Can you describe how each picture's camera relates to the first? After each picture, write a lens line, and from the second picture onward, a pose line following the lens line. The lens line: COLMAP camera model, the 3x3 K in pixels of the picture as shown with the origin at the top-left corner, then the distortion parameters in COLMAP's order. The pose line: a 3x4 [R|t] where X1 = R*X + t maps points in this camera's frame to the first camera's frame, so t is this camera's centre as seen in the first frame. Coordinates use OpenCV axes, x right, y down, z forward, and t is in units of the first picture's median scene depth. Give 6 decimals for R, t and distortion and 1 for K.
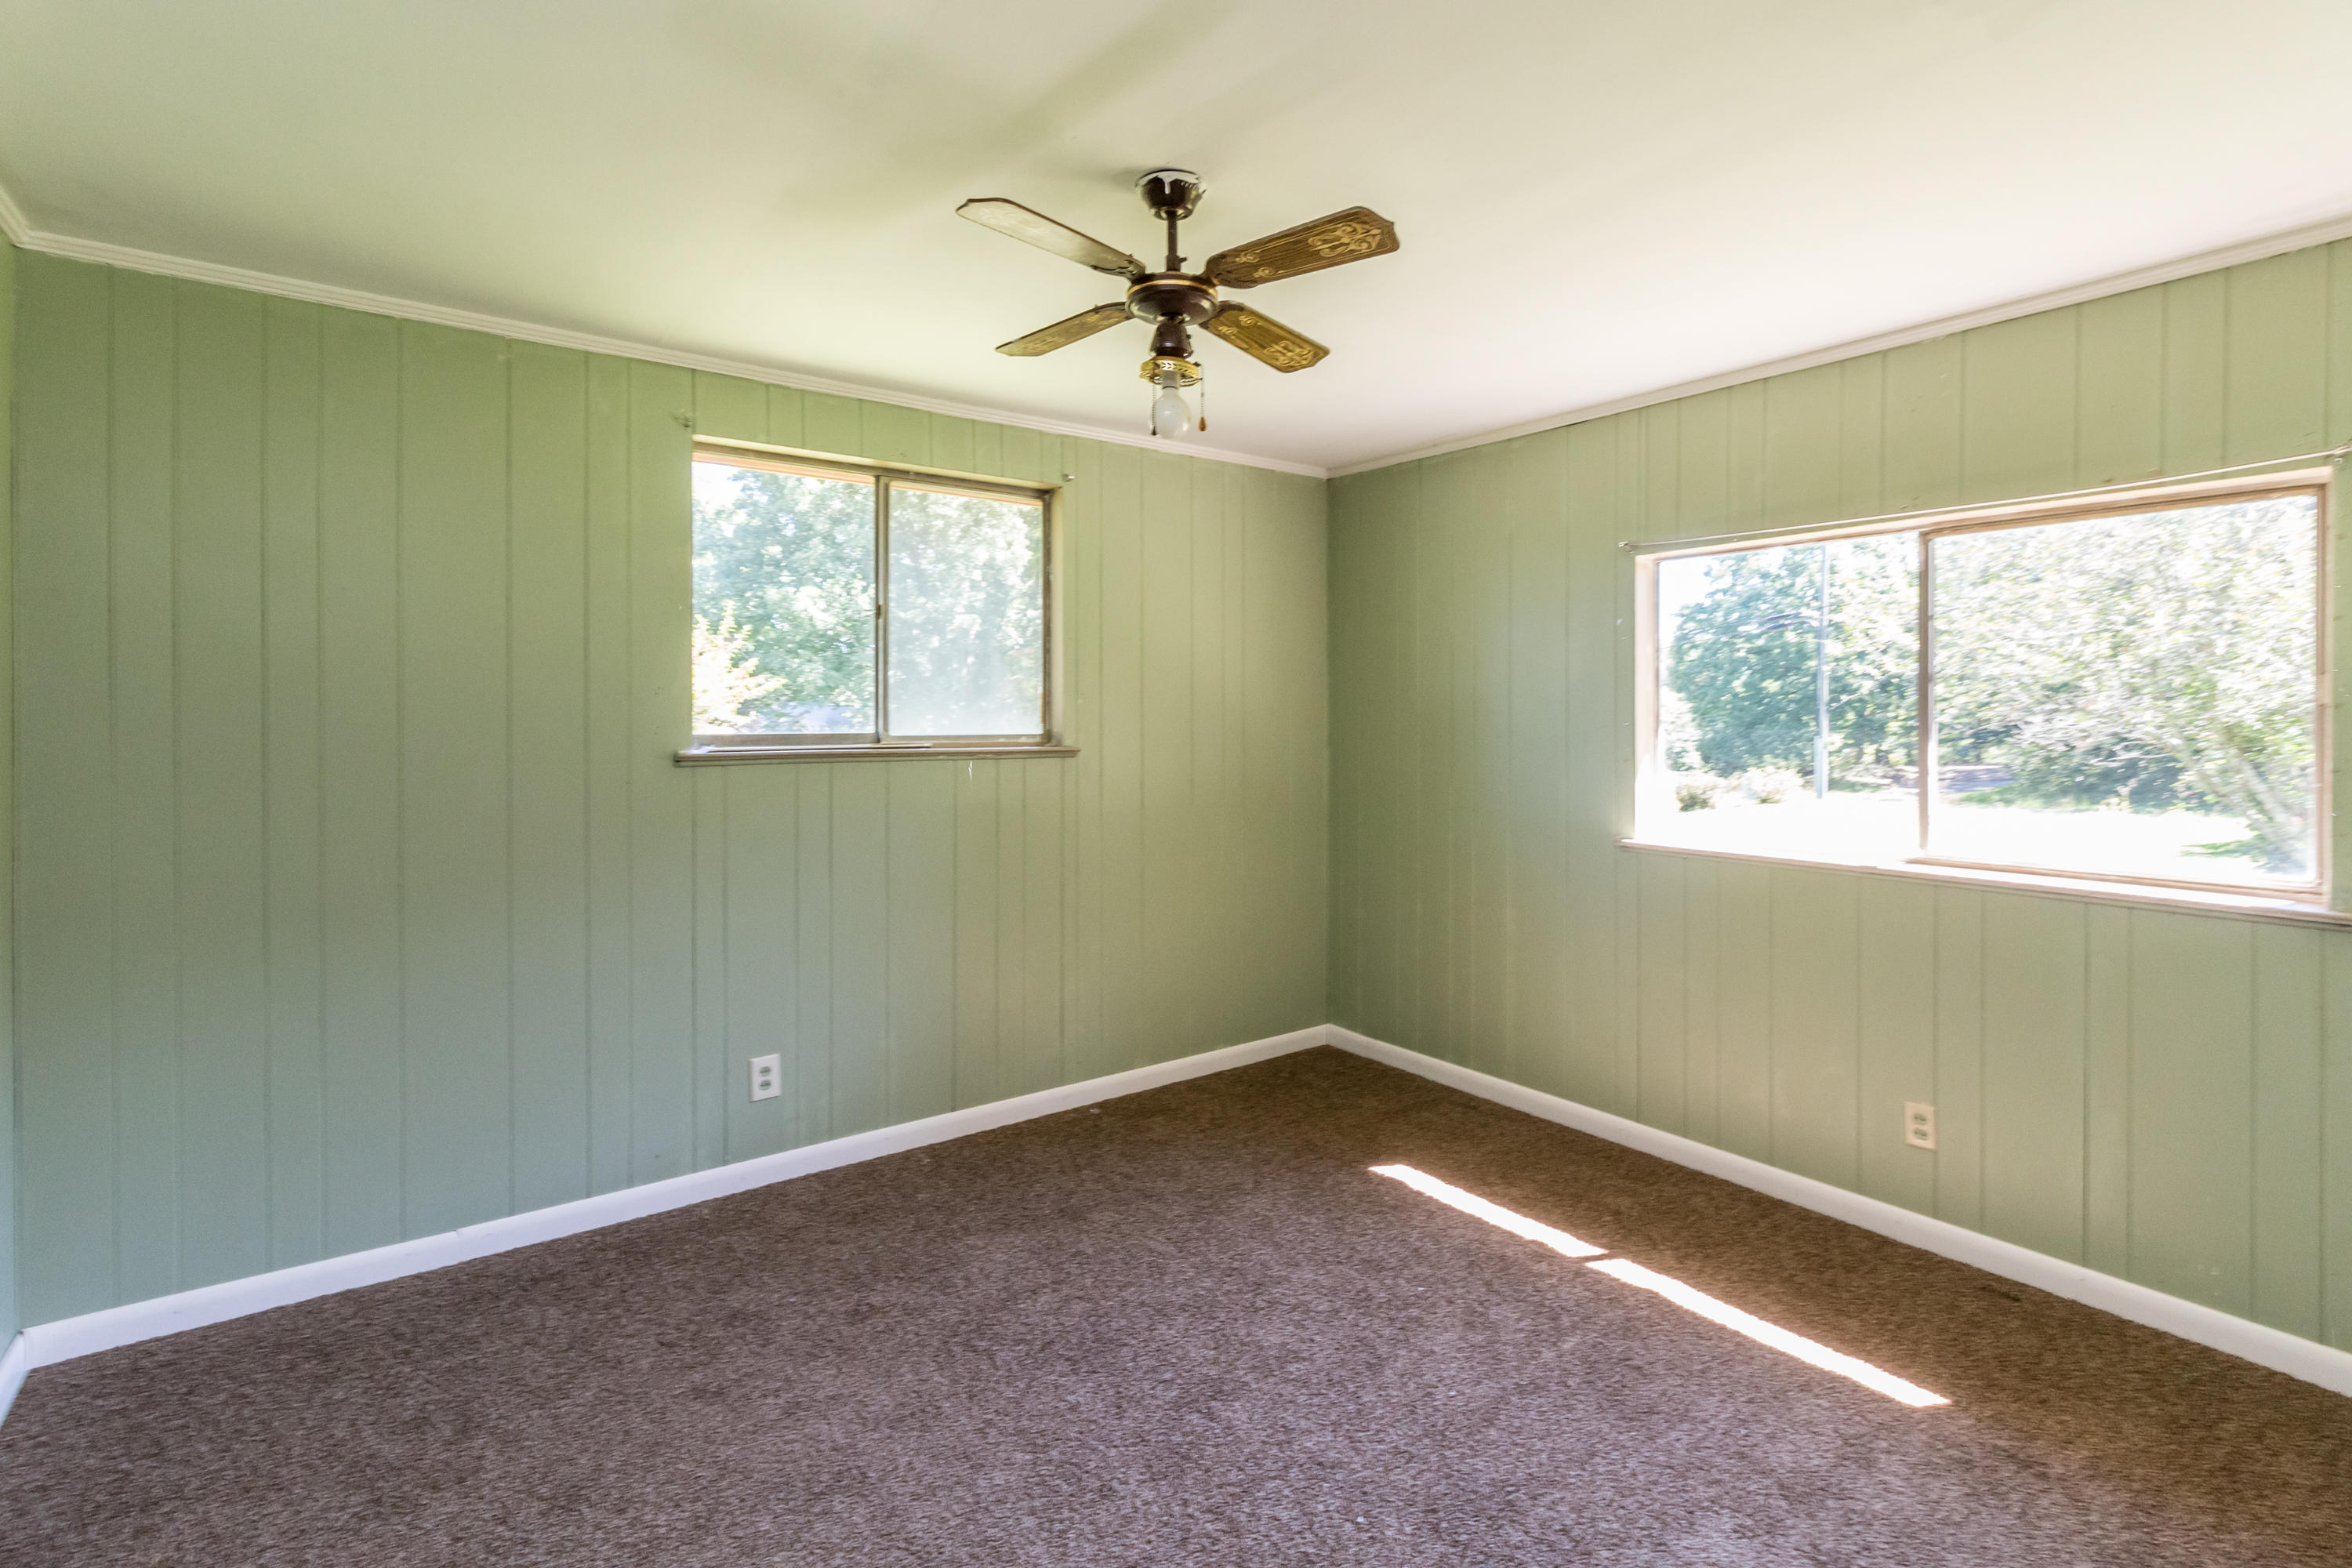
lens RADIAL K [[1112.3, 0, 1155.4], [0, 1112.3, 737.3], [0, 0, 1]] dist [-0.002904, -0.000592]
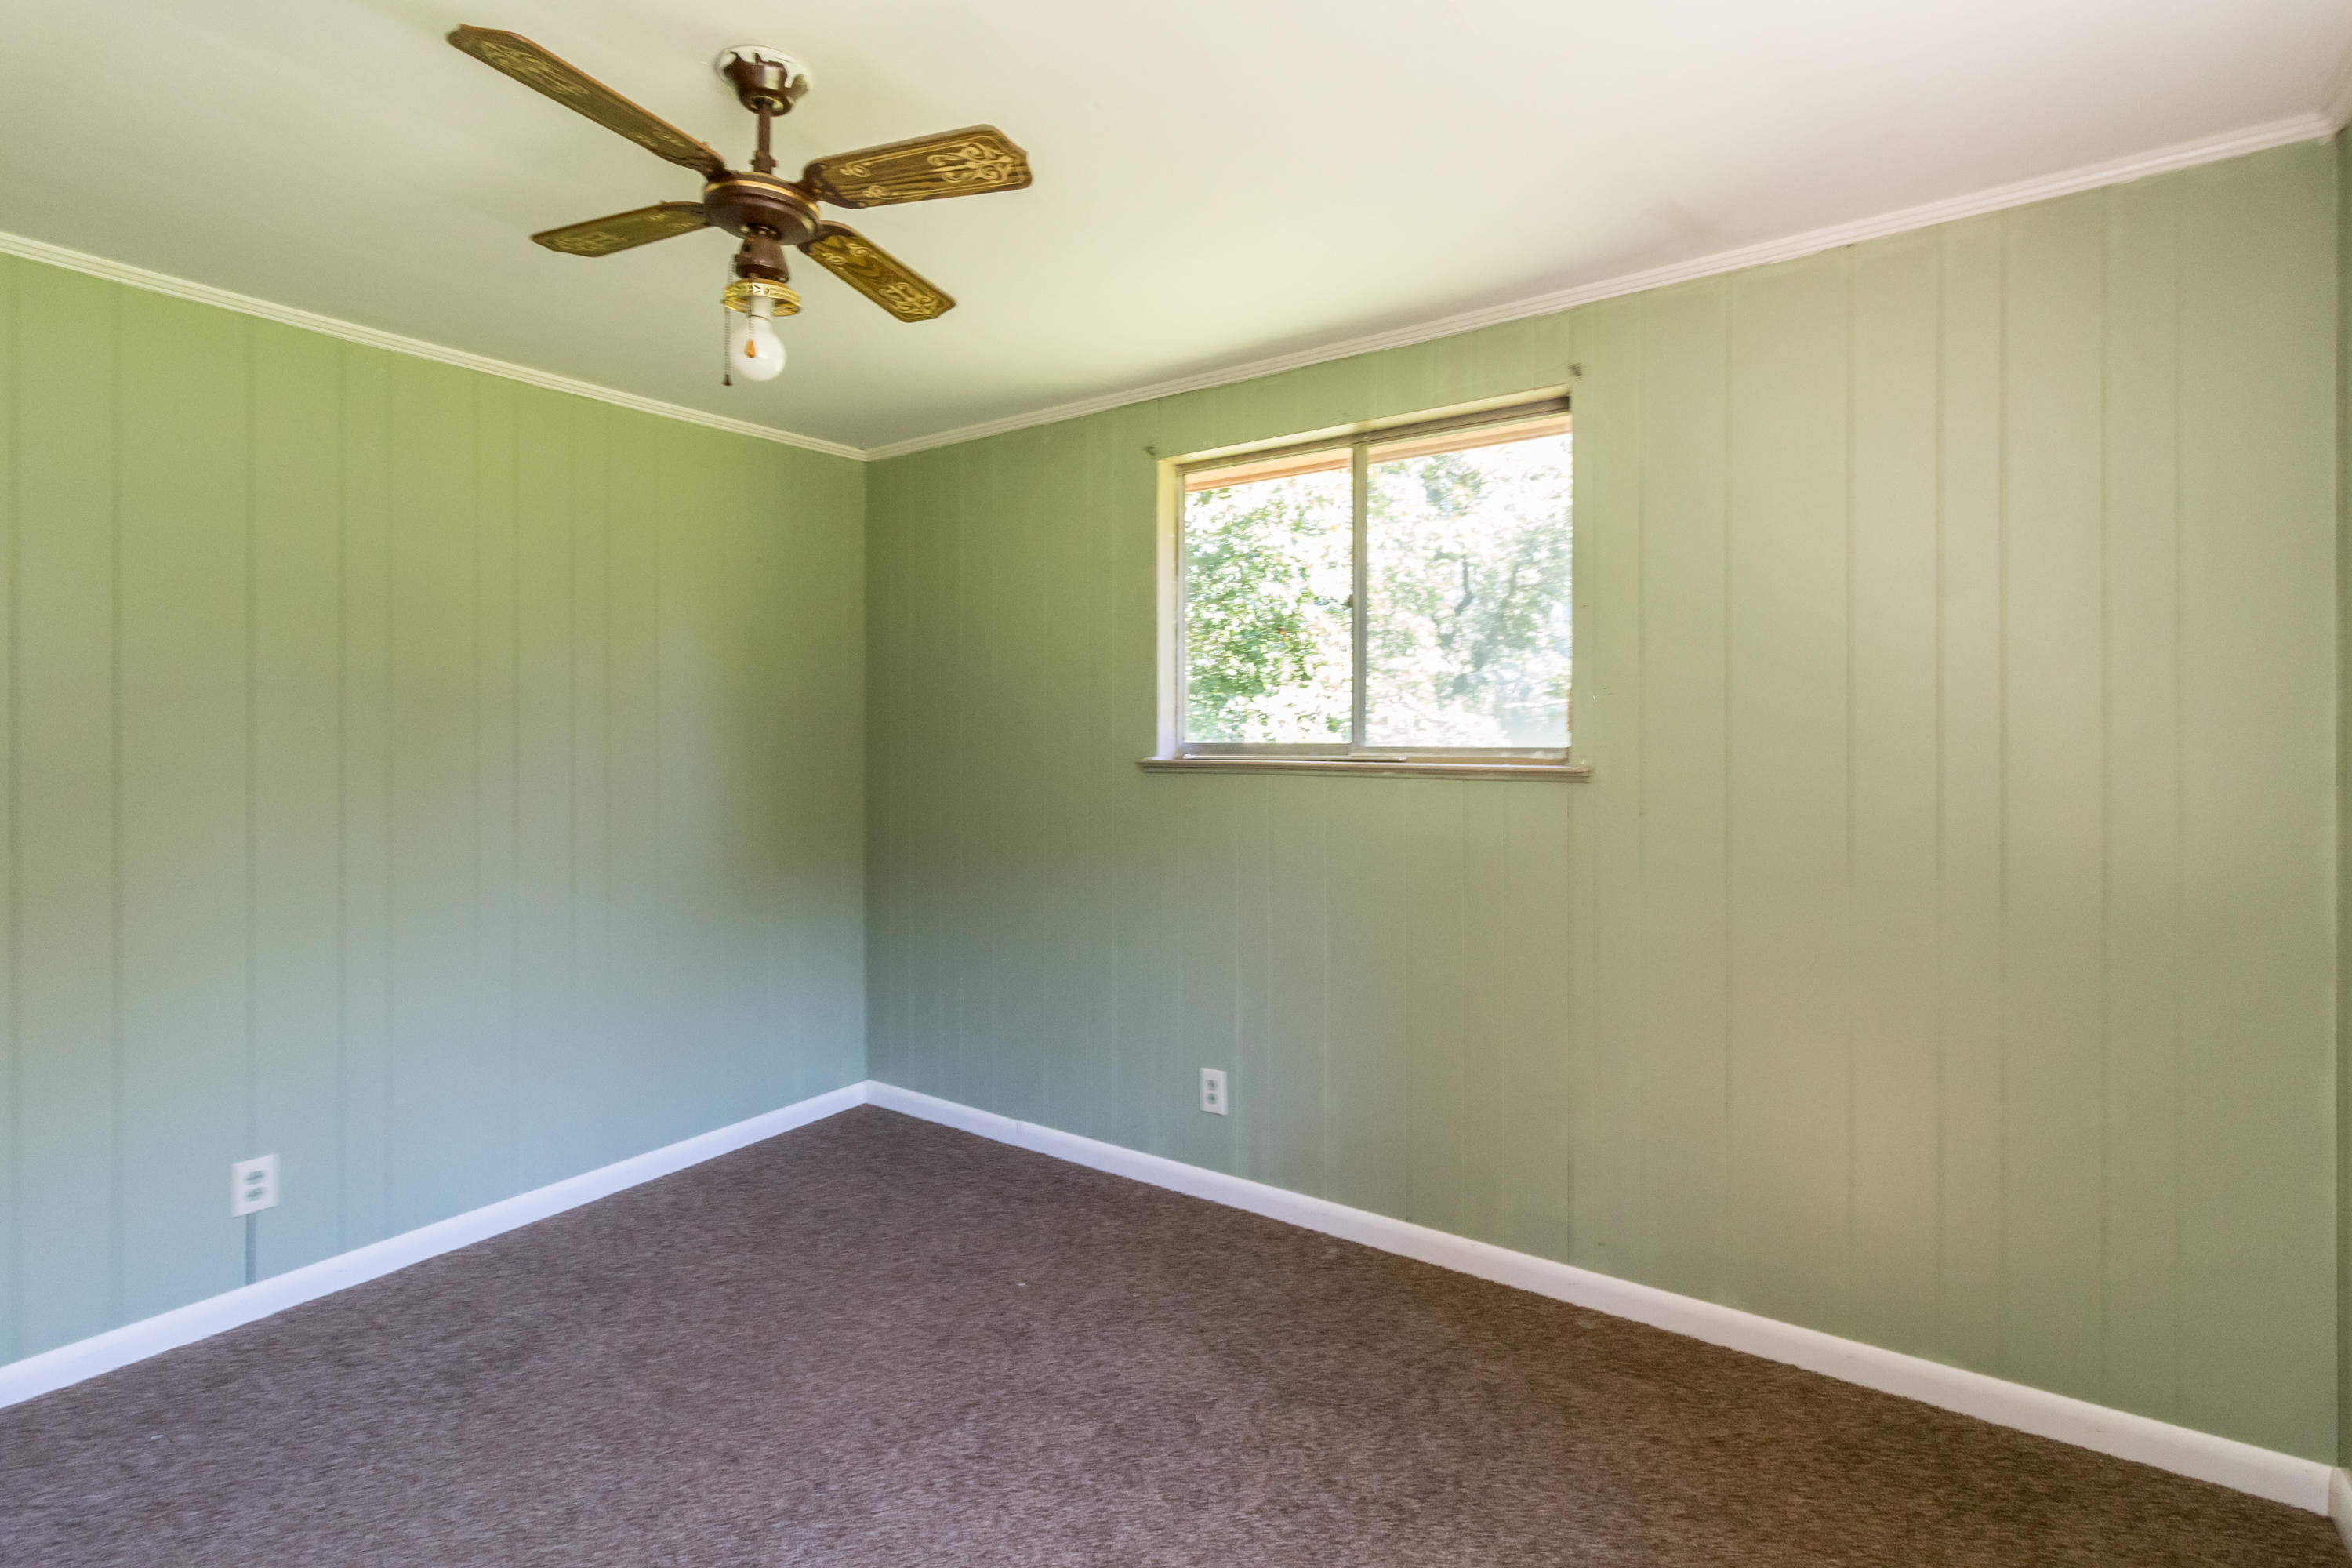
lens RADIAL K [[1112.3, 0, 1155.4], [0, 1112.3, 737.3], [0, 0, 1]] dist [-0.002904, -0.000592]
pose [[0.306055, 0.005575, -0.951998, 0.568325], [-0.009371, 0.999952, 0.002843, -0.010295], [0.951968, 0.008051, 0.306092, 0.643887]]
